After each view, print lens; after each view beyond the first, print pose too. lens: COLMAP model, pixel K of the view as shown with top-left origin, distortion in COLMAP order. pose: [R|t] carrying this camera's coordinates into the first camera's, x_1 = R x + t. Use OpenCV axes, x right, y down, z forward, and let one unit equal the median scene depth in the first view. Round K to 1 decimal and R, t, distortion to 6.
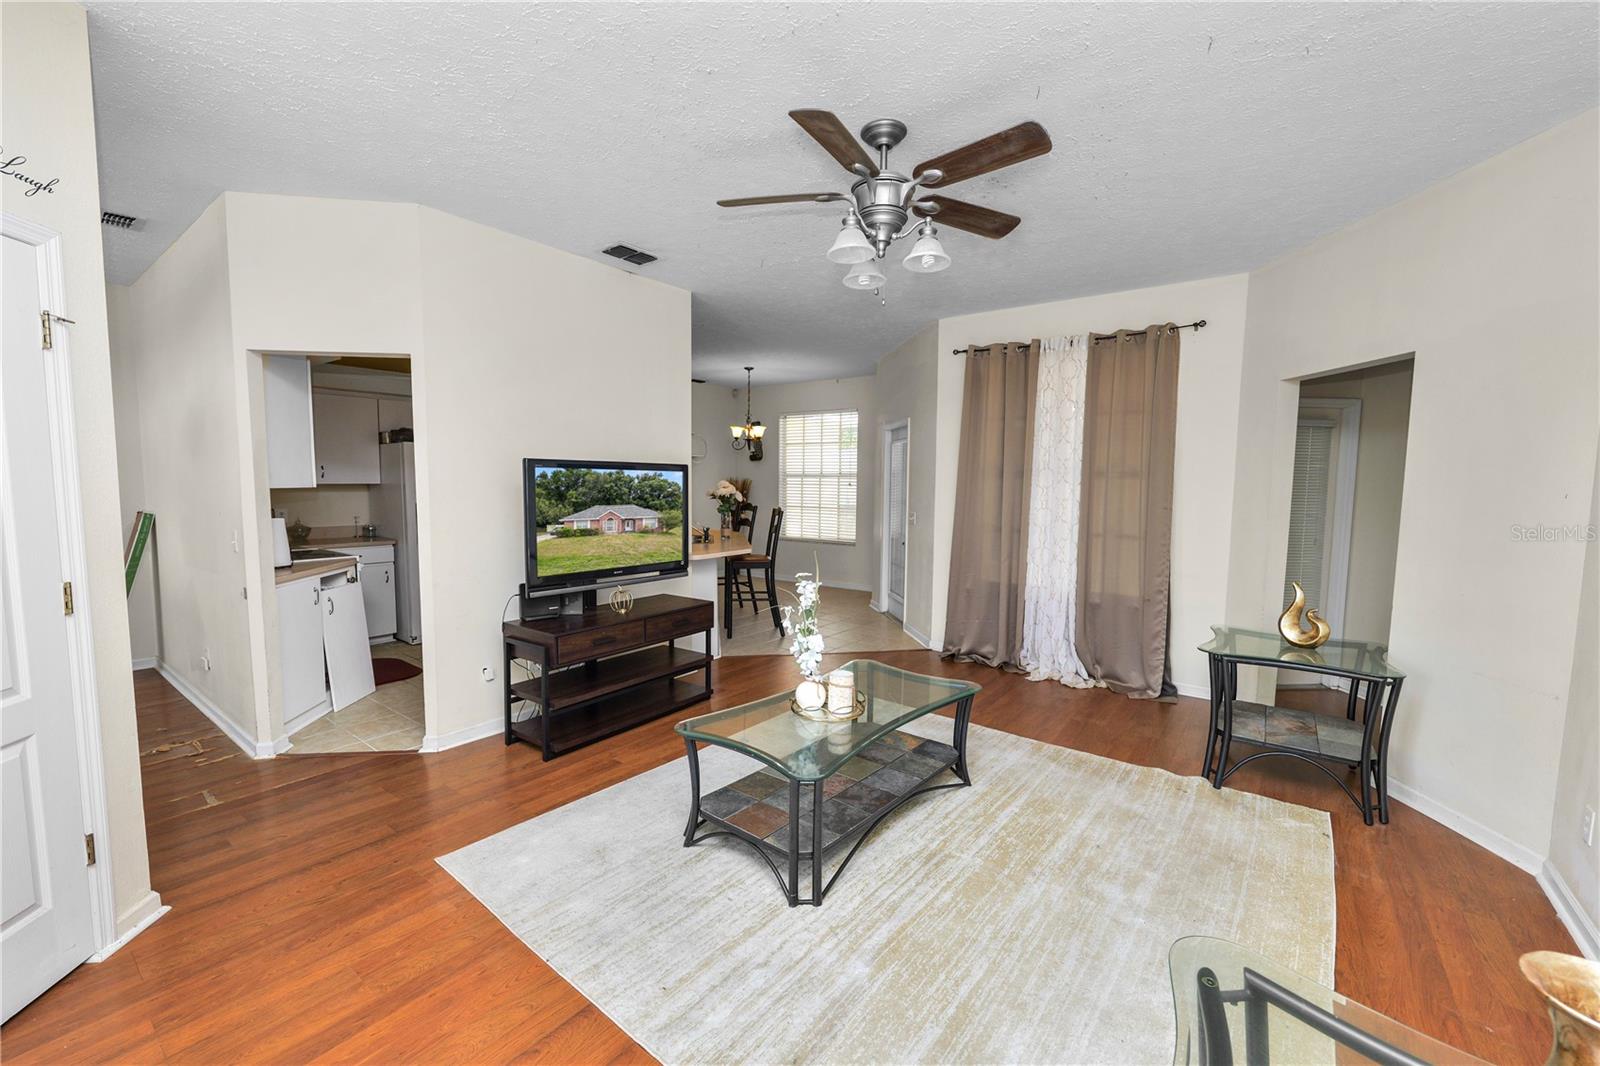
lens RADIAL K [[653.4, 0, 797.3], [0, 653.4, 533.6], [0, 0, 1]] dist [-0.012846, 0.001003]
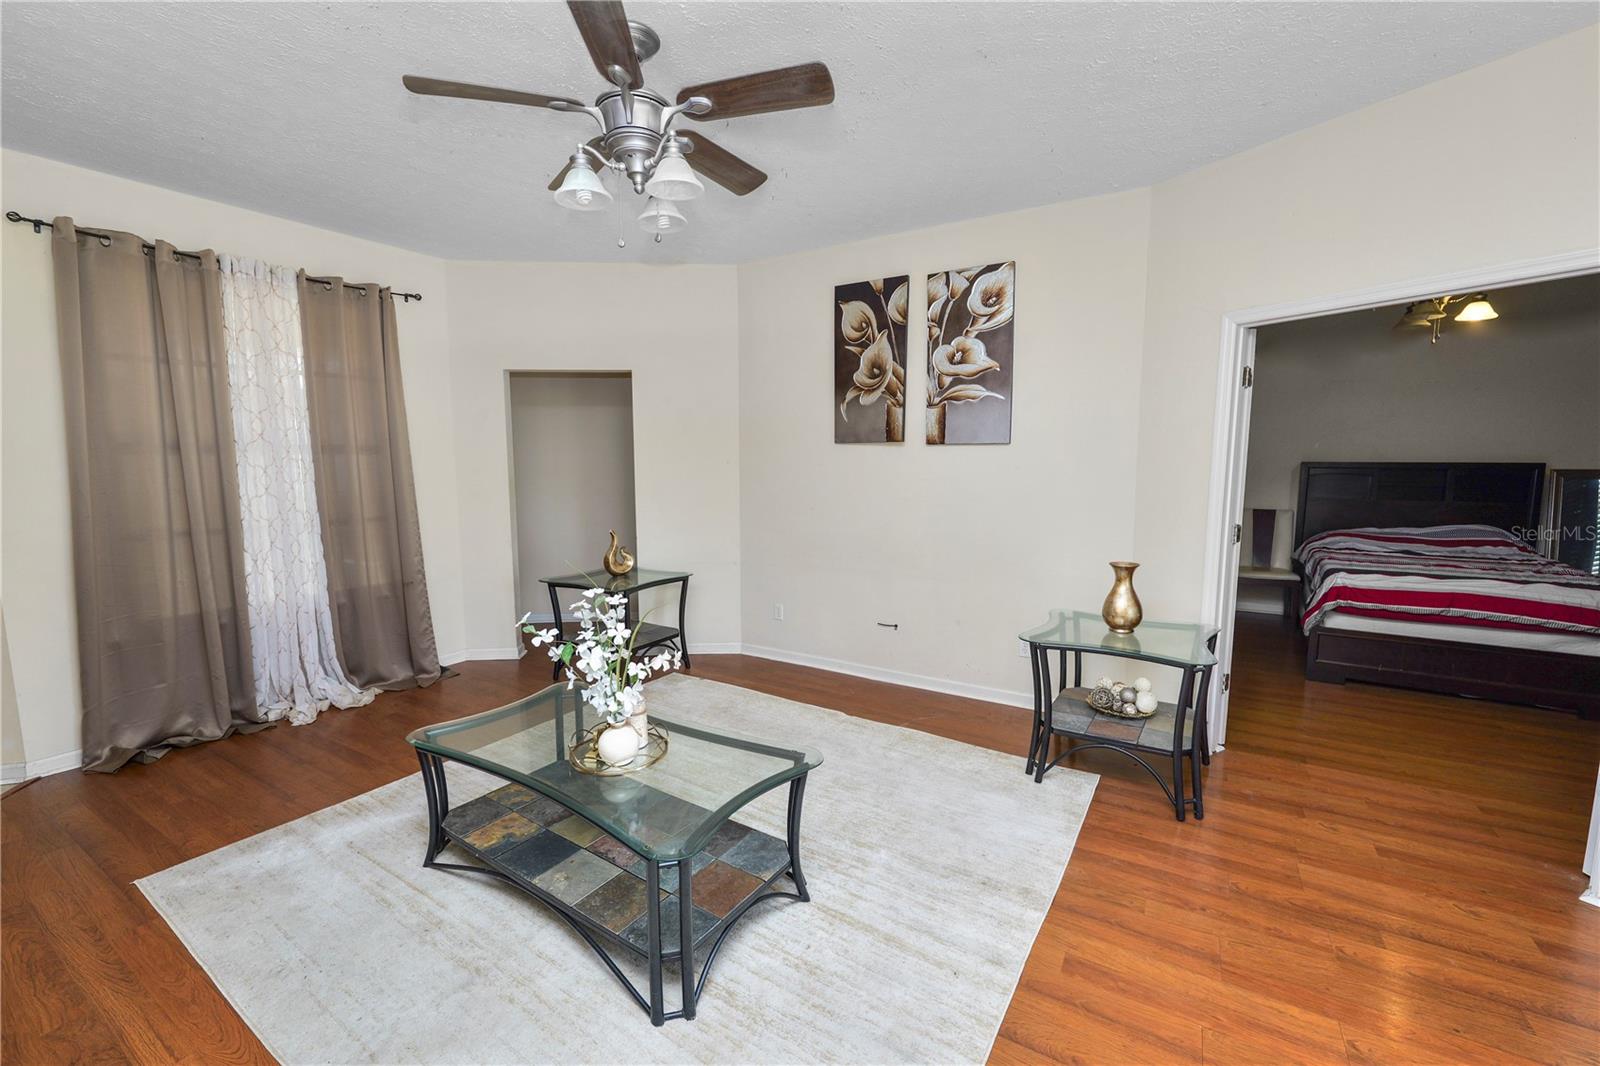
lens RADIAL K [[653.4, 0, 801.4], [0, 653.4, 535.5], [0, 0, 1]] dist [-0.012846, 0.001003]
pose [[-0.100369, -0.132000, 0.986155, -0.526513], [0.081363, 0.986752, 0.140360, -0.061568], [-0.991618, 0.094325, -0.088299, 0.611746]]
